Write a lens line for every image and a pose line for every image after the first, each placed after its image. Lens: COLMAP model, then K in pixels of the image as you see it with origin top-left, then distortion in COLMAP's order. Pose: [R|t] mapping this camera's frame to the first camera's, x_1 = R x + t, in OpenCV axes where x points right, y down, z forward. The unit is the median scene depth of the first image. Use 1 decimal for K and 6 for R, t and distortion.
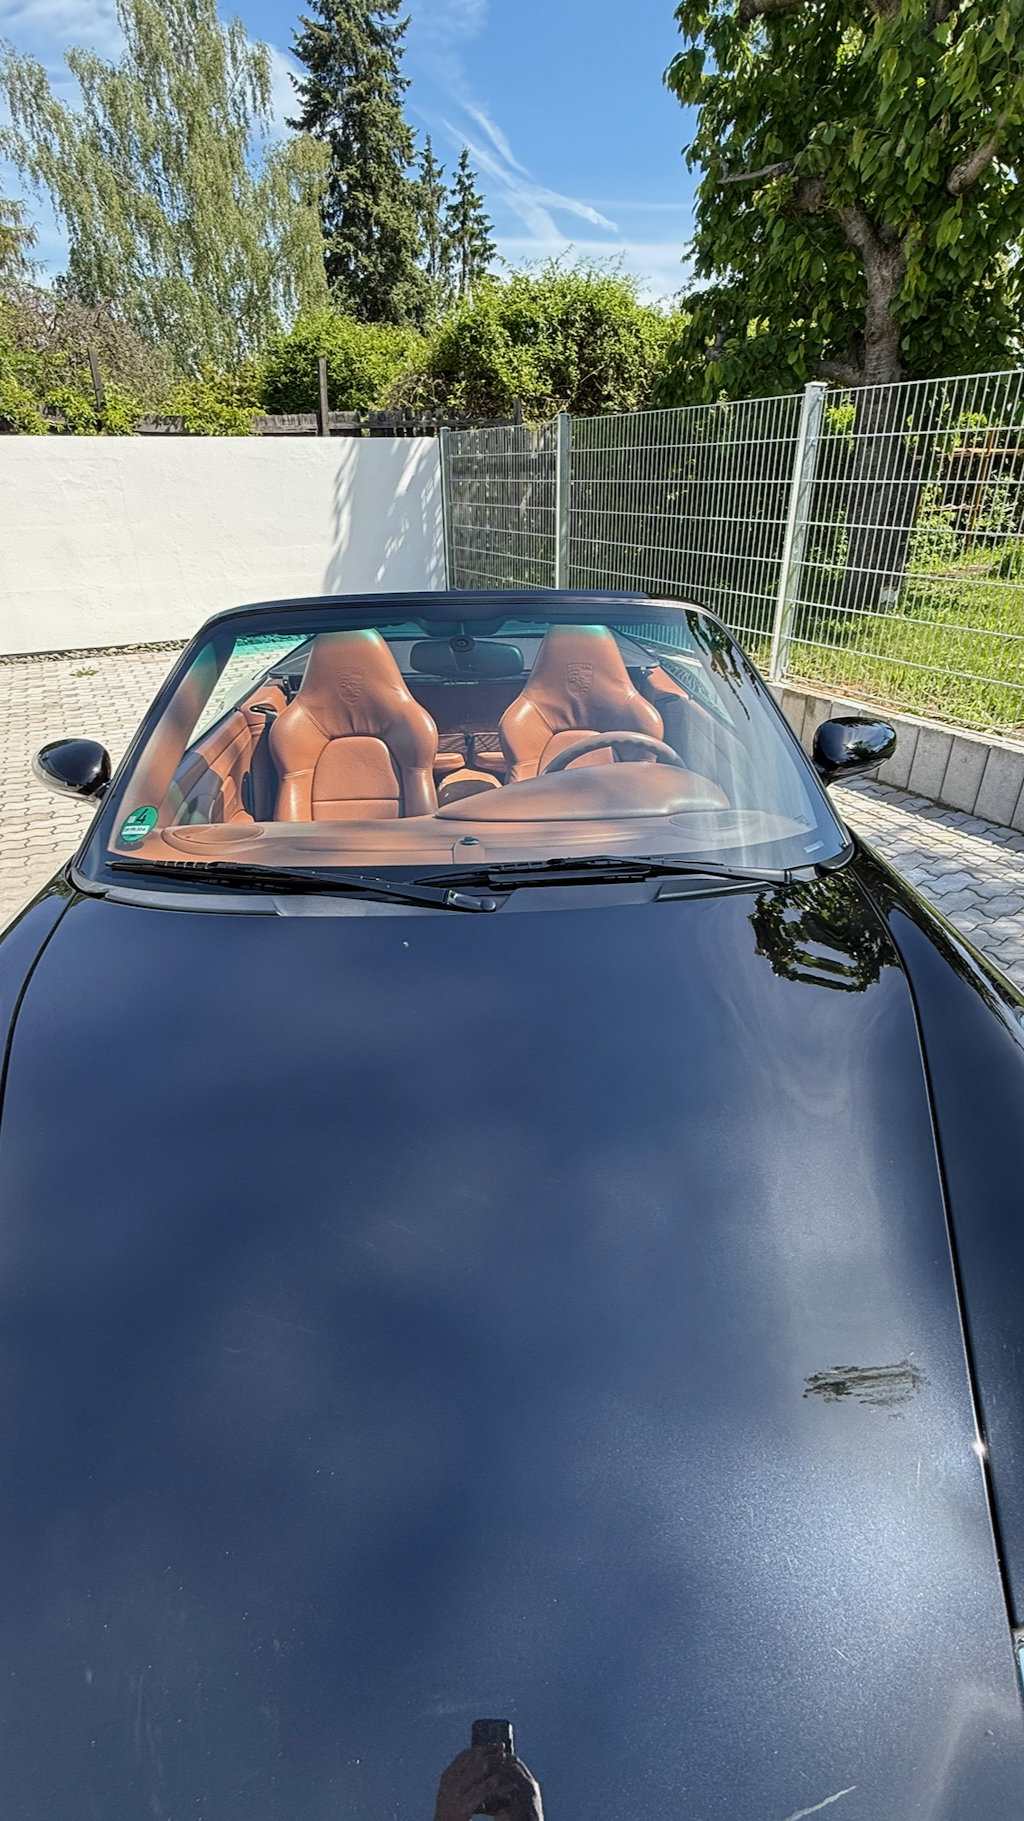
lens RADIAL K [[847.9, 0, 508.9], [0, 847.9, 910.8], [0, 0, 1]] dist [-0.007918, 0.004301]
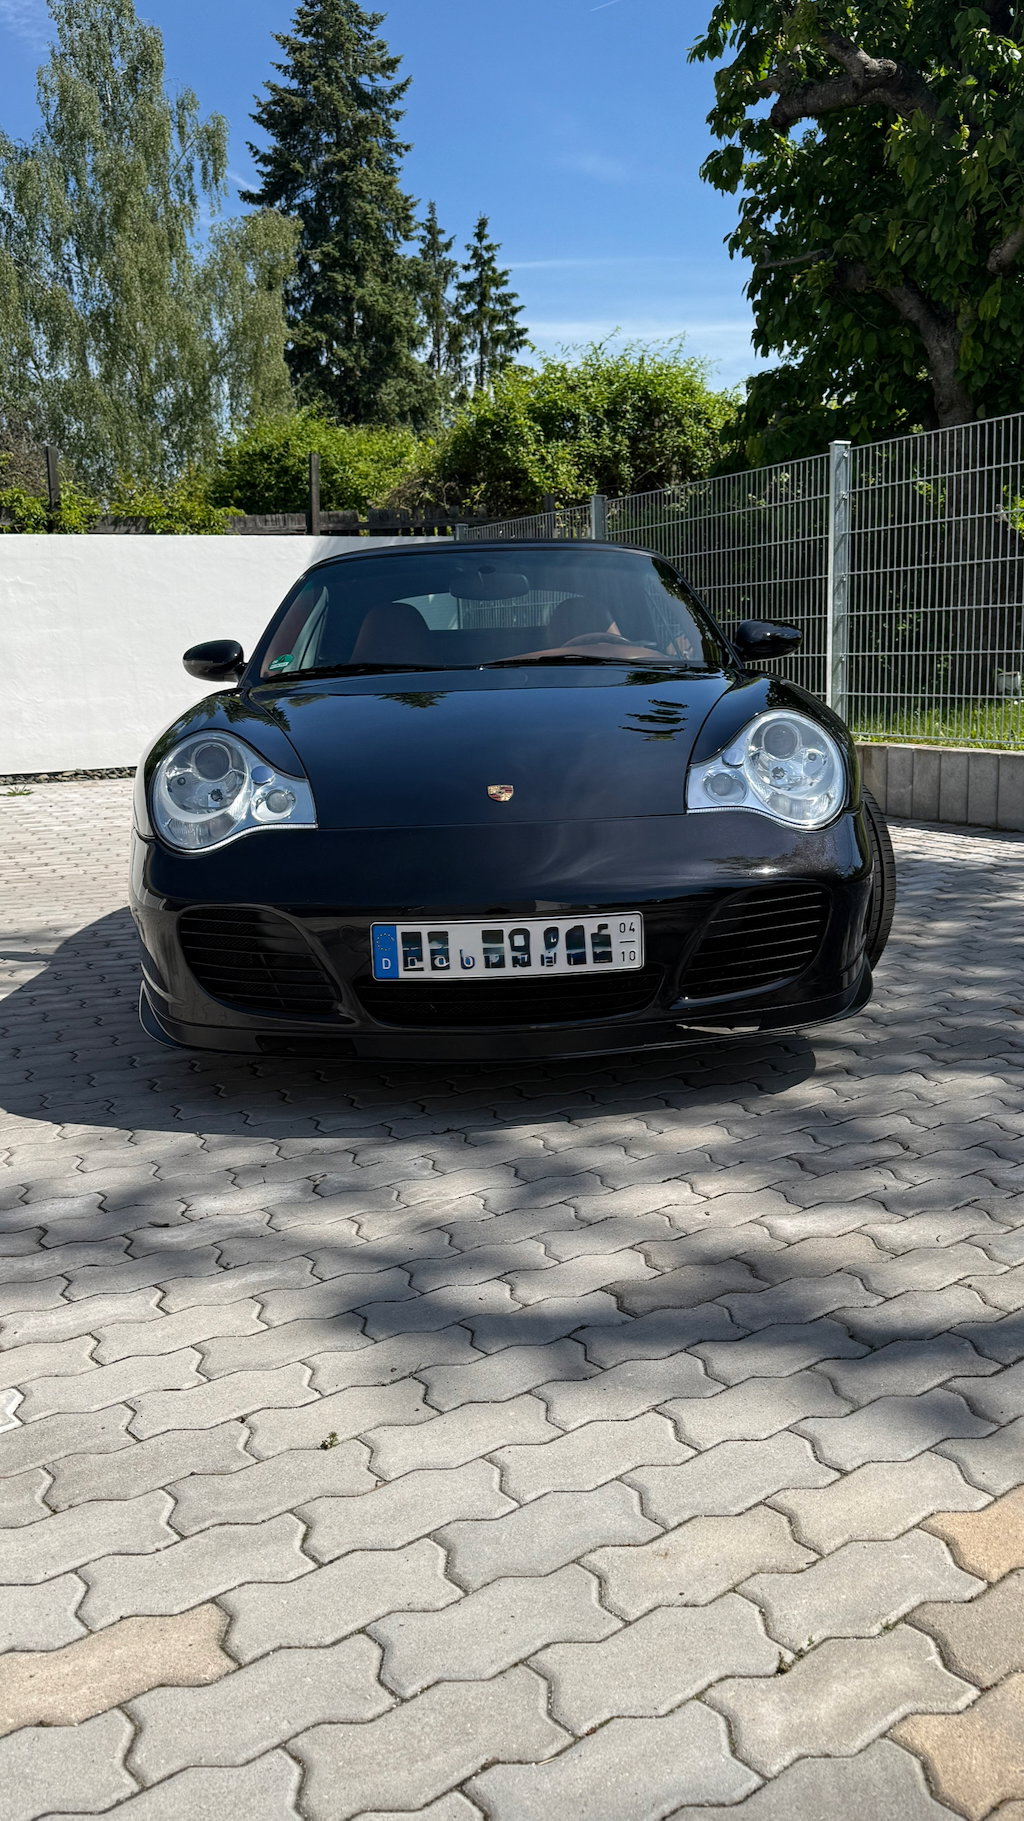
lens RADIAL K [[1510.7, 0, 520.0], [0, 1510.7, 914.9], [0, 0, 1]] dist [0.082256, -0.141730]
pose [[0.999483, -0.018310, -0.026431, 0.006684], [0.009685, 0.955280, -0.295545, 0.111218], [0.030660, 0.295137, 0.954963, -0.143613]]
